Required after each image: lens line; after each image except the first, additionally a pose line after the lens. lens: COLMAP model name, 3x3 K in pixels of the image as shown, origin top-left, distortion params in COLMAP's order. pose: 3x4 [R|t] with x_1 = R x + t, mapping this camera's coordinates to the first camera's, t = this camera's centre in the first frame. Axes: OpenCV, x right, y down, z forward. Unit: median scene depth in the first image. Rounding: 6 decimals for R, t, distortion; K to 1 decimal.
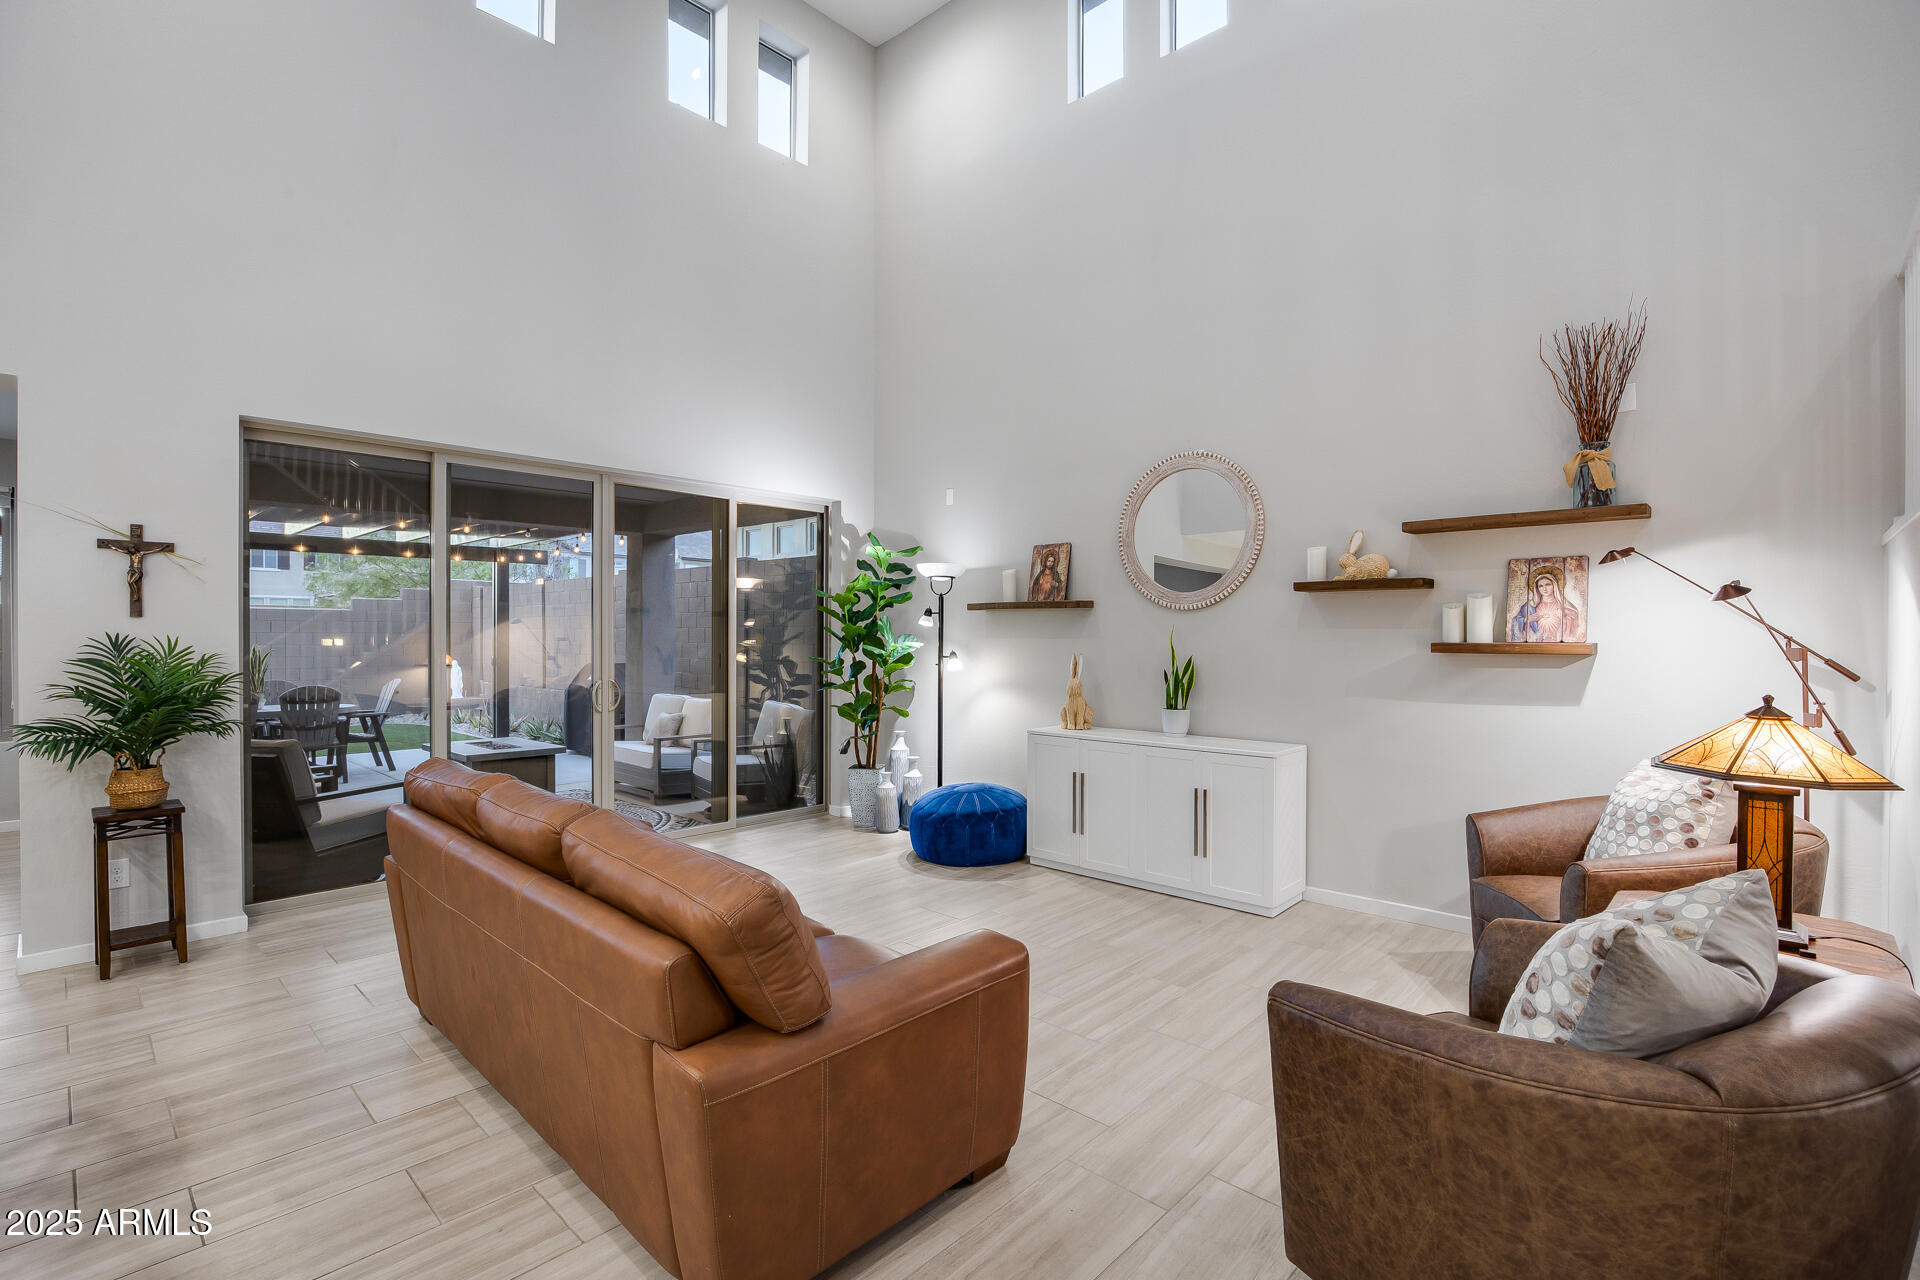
lens RADIAL K [[871.7, 0, 955.3], [0, 871.7, 636.2], [0, 0, 1]] dist [-0.009633, 0.000428]
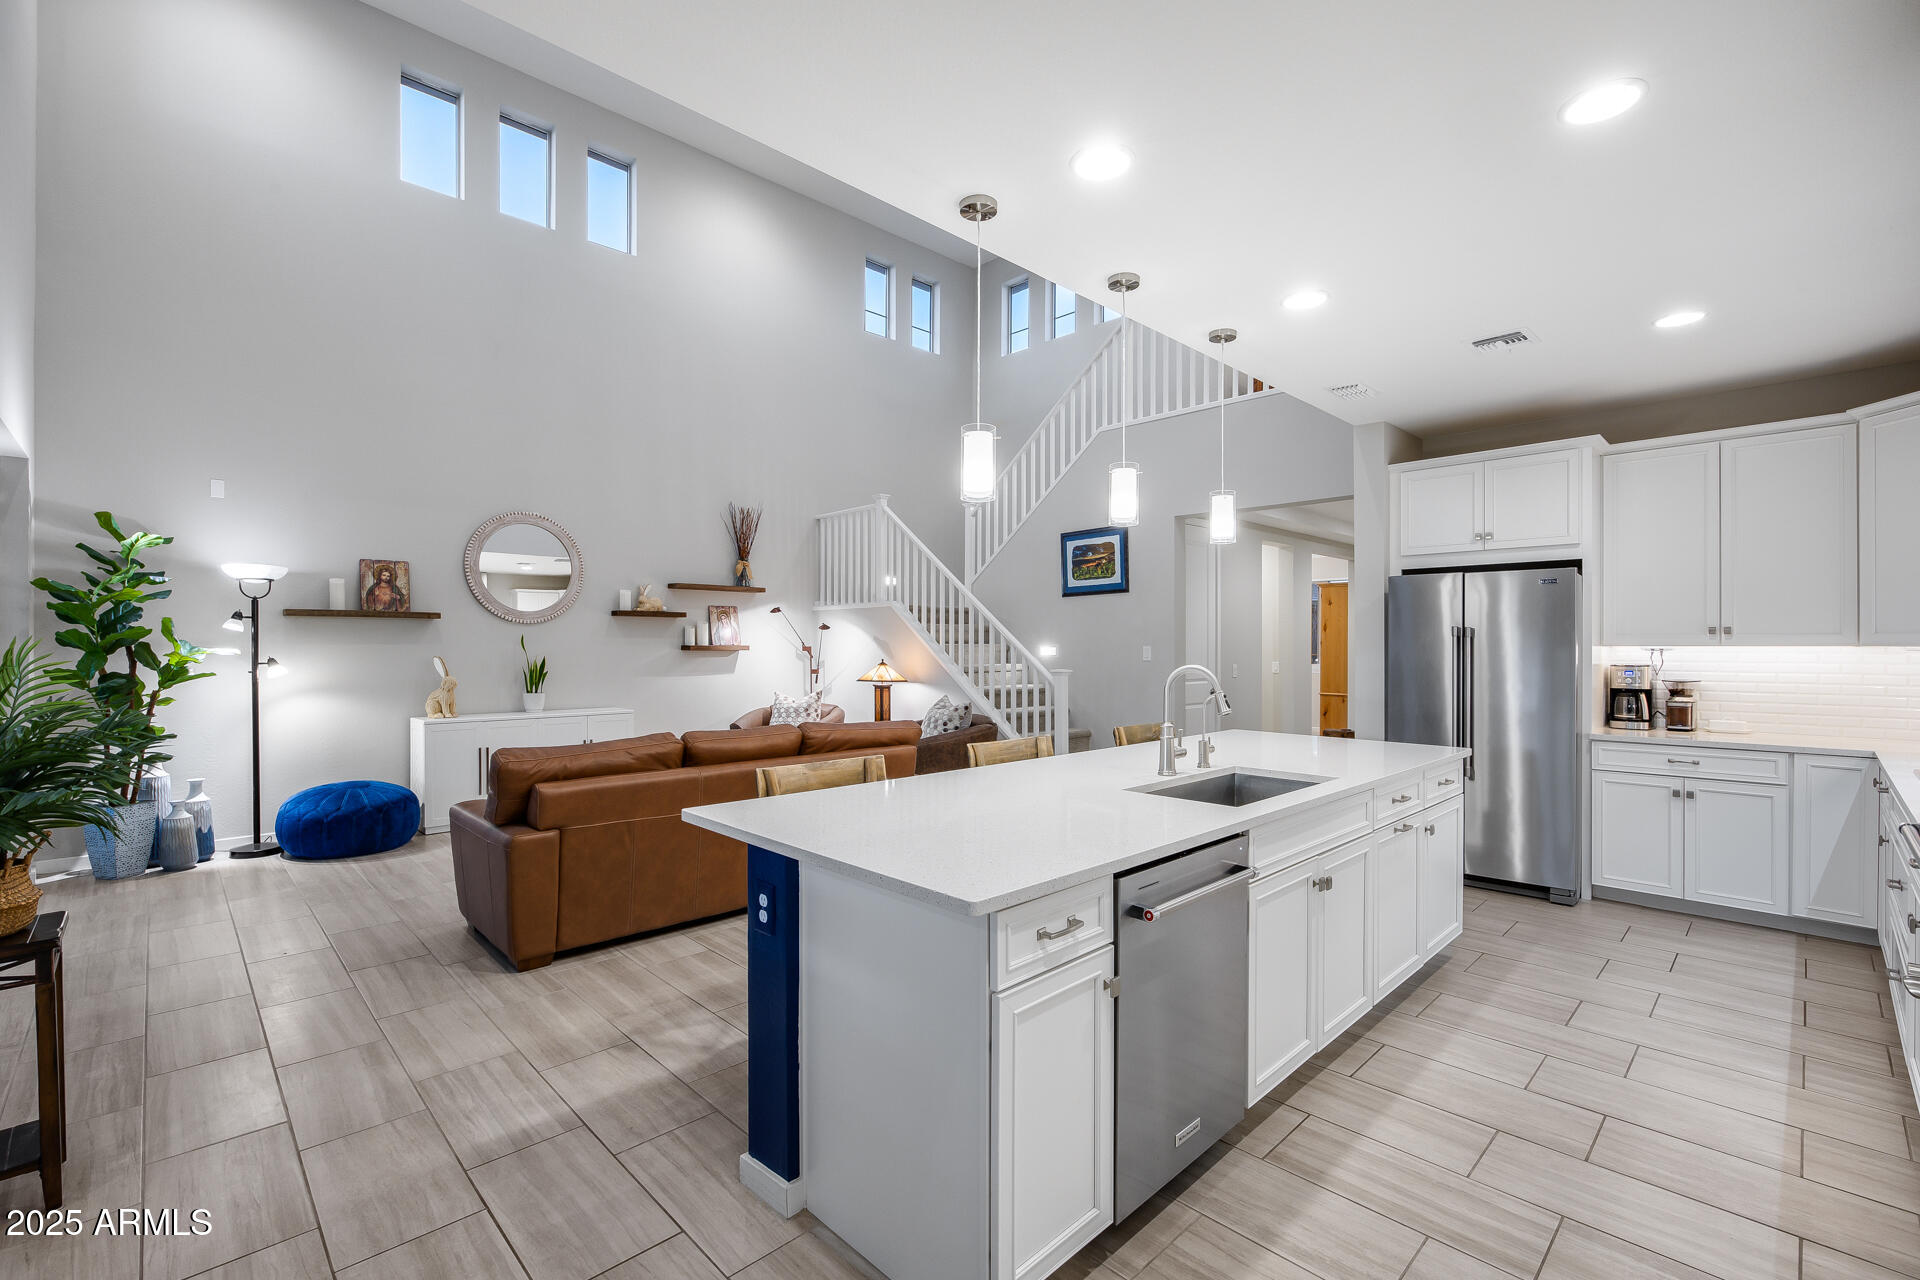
lens RADIAL K [[832.8, 0, 985.3], [0, 832.8, 651.4], [0, 0, 1]] dist [-0.007439, -0.000110]
pose [[0.012646, -0.007732, 0.999890, -1.465326], [0.002660, 0.999967, 0.007699, 0.008644], [-0.999916, 0.002562, 0.012666, 0.326794]]
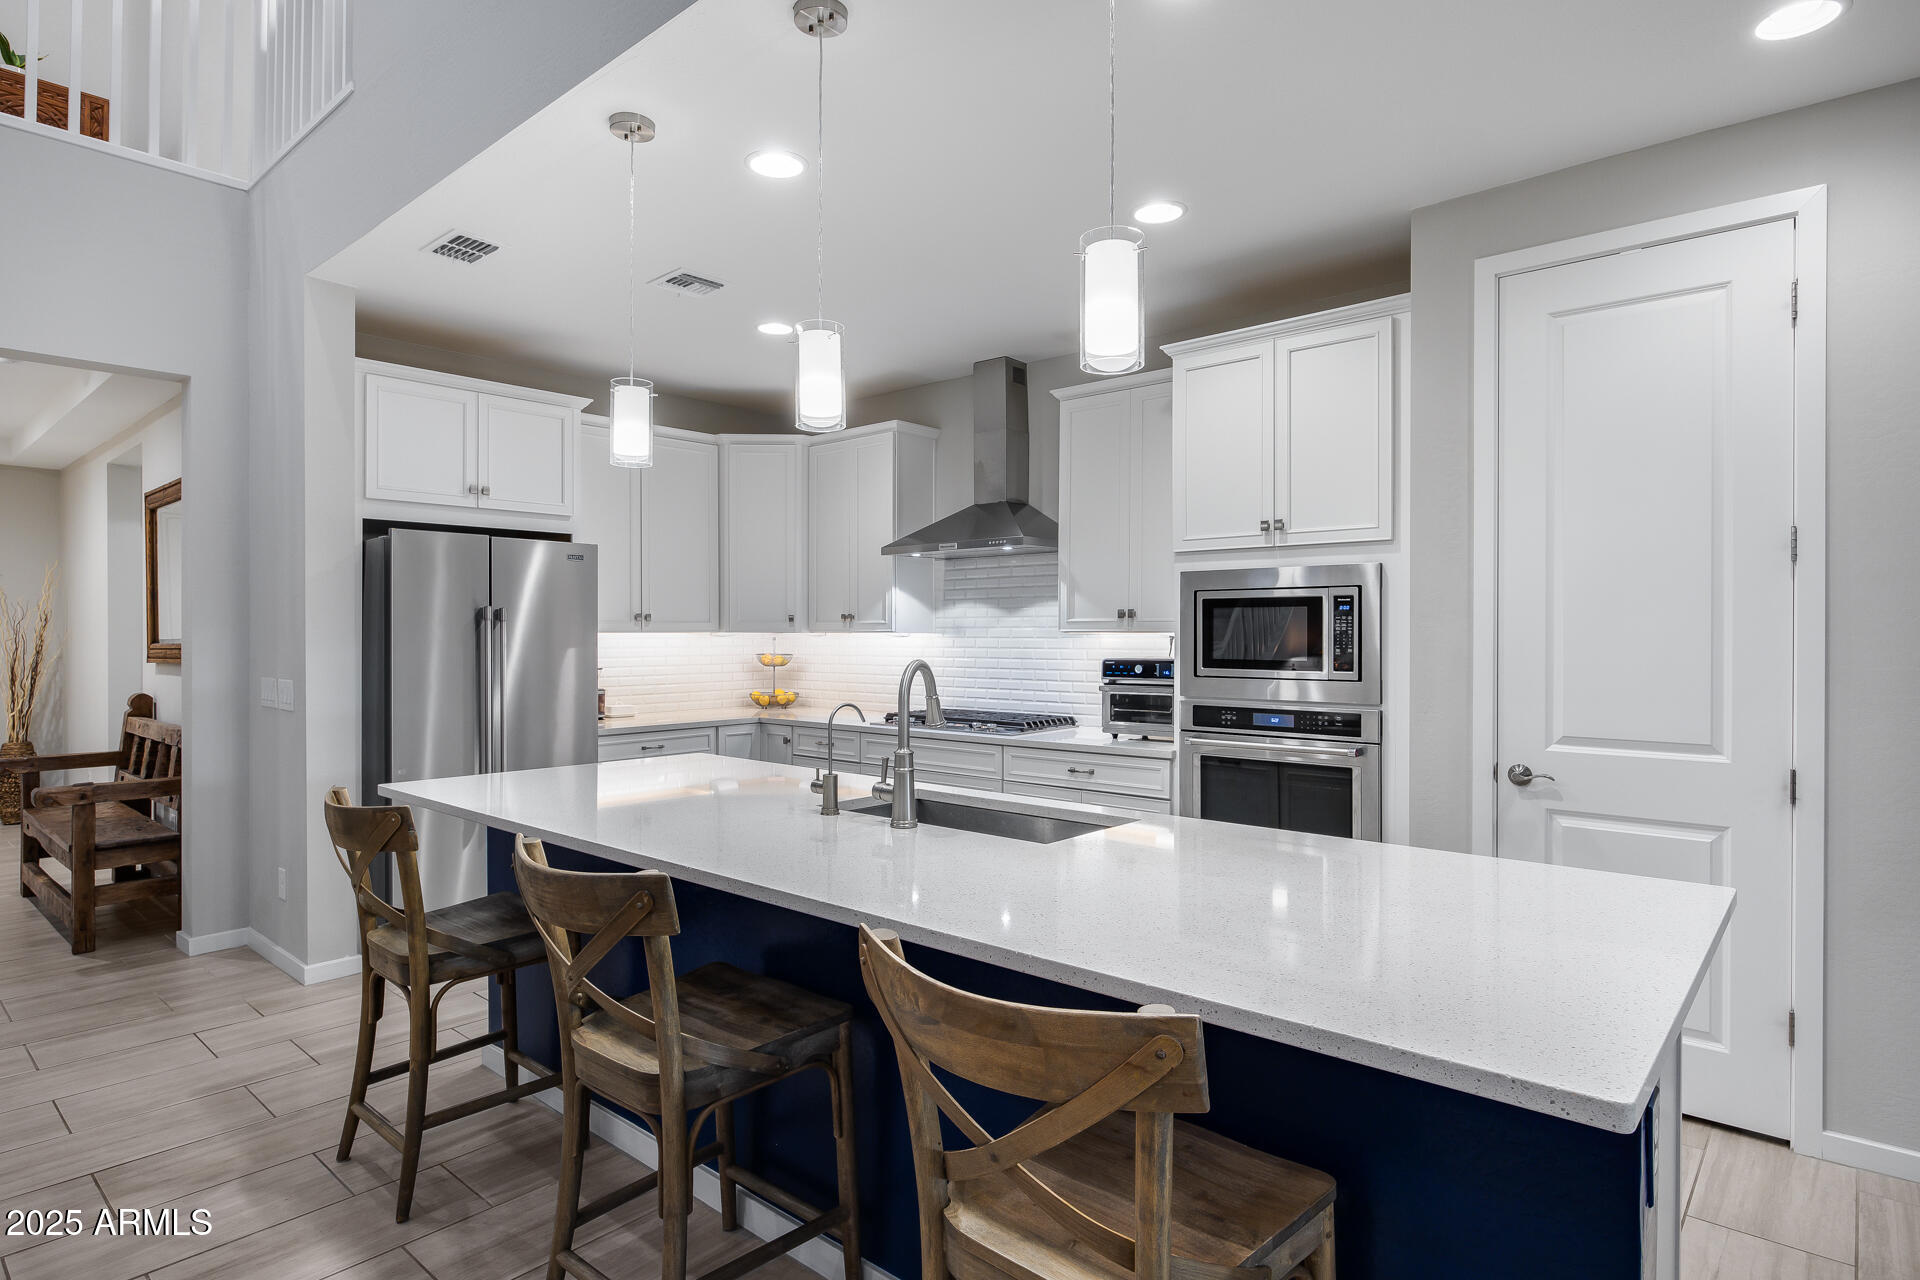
lens RADIAL K [[1021.4, 0, 952.7], [0, 1021.4, 636.5], [0, 0, 1]] dist [0.006329, -0.001898]
pose [[-0.999089, -0.001349, -0.042665, -0.654460], [-0.001726, 0.999960, 0.008800, 0.004690], [0.042651, 0.008865, -0.999051, 0.824516]]
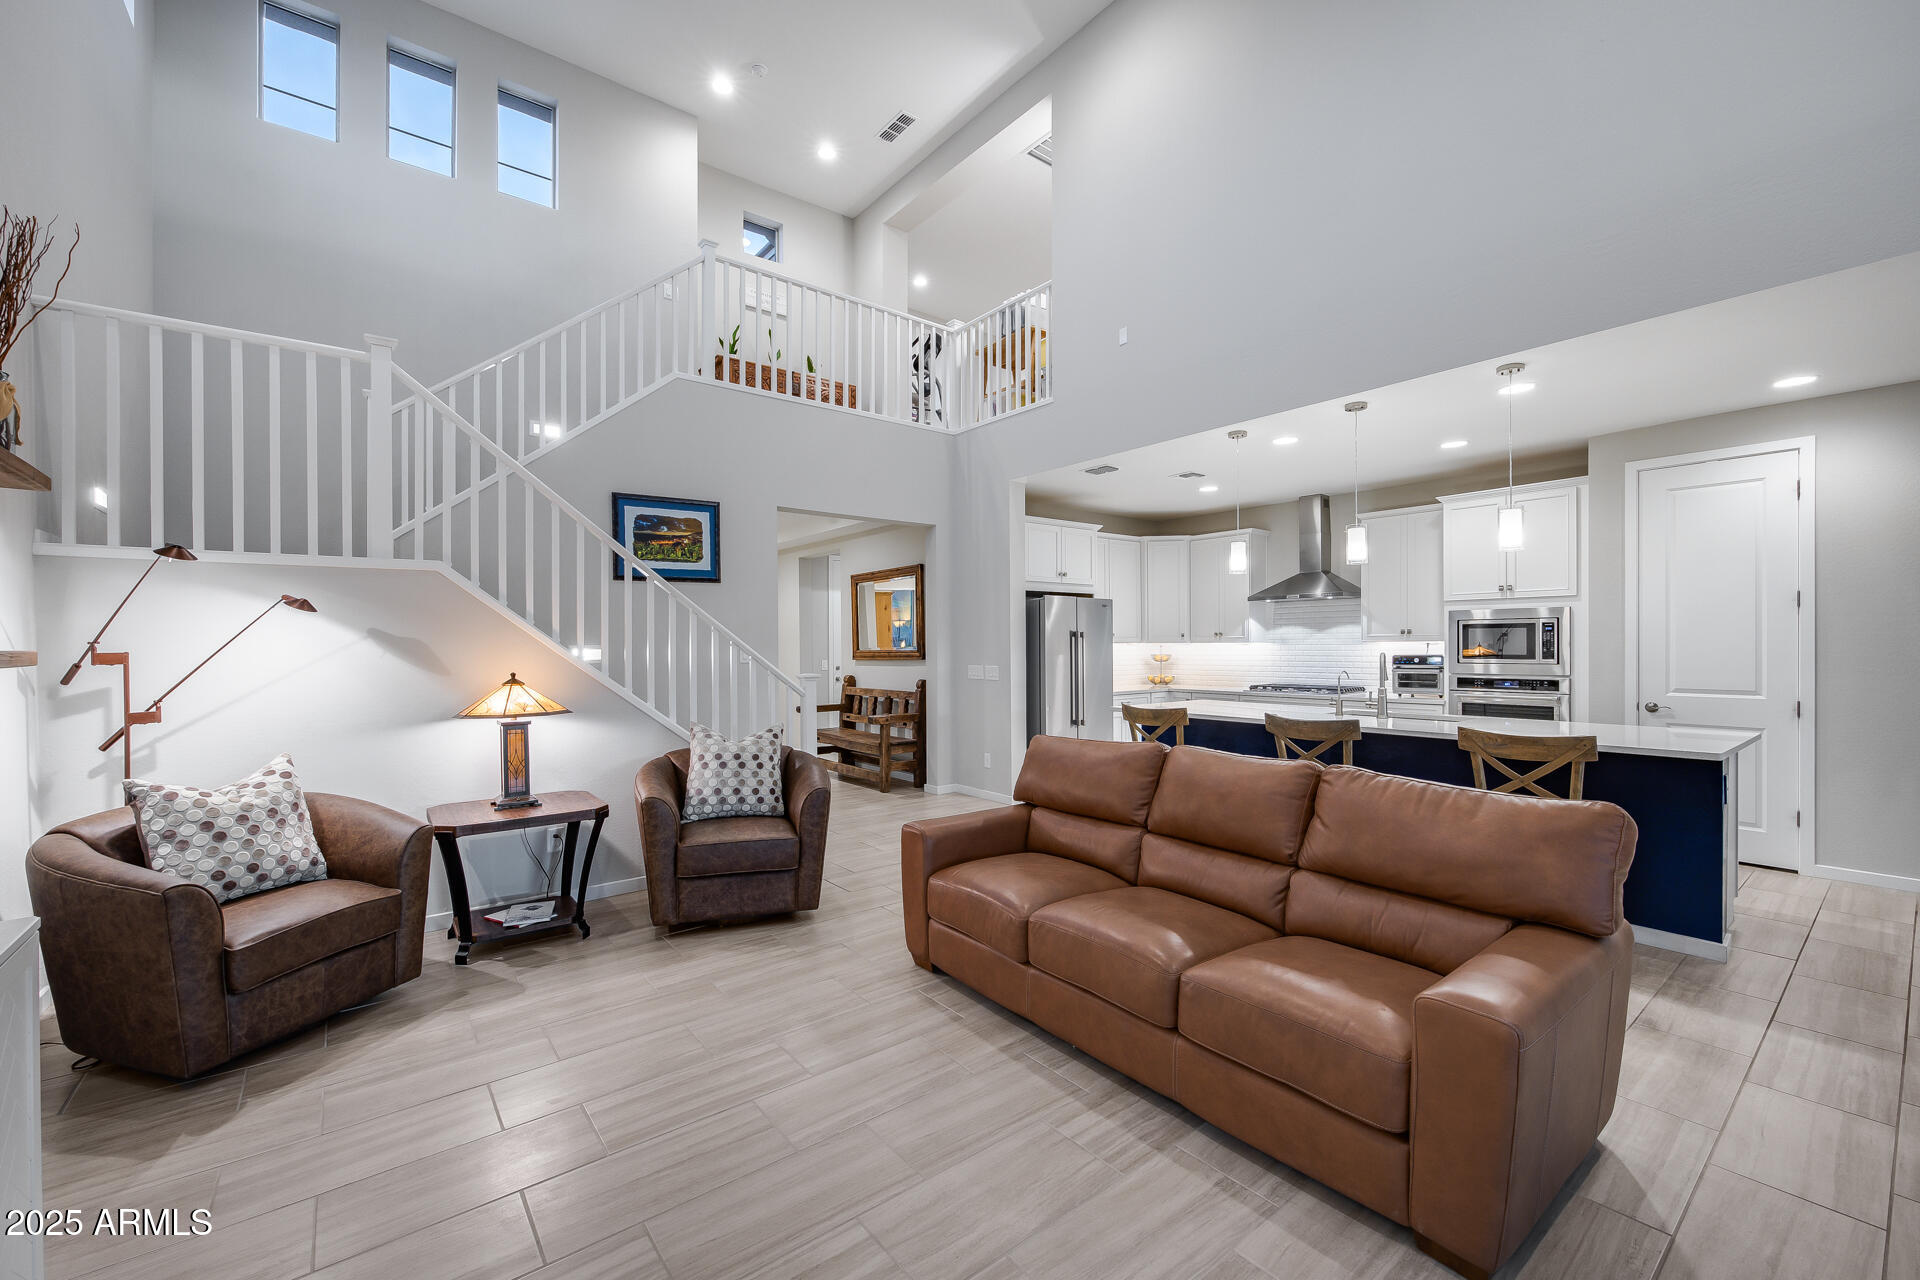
lens RADIAL K [[758.5, 0, 963.8], [0, 758.5, 647.3], [0, 0, 1]] dist [-0.001003, -0.000262]
pose [[-0.989810, 0.003417, 0.142355, -0.147413], [0.004737, 0.999949, 0.008930, 0.003293], [-0.142317, 0.009514, -0.989775, 1.494706]]
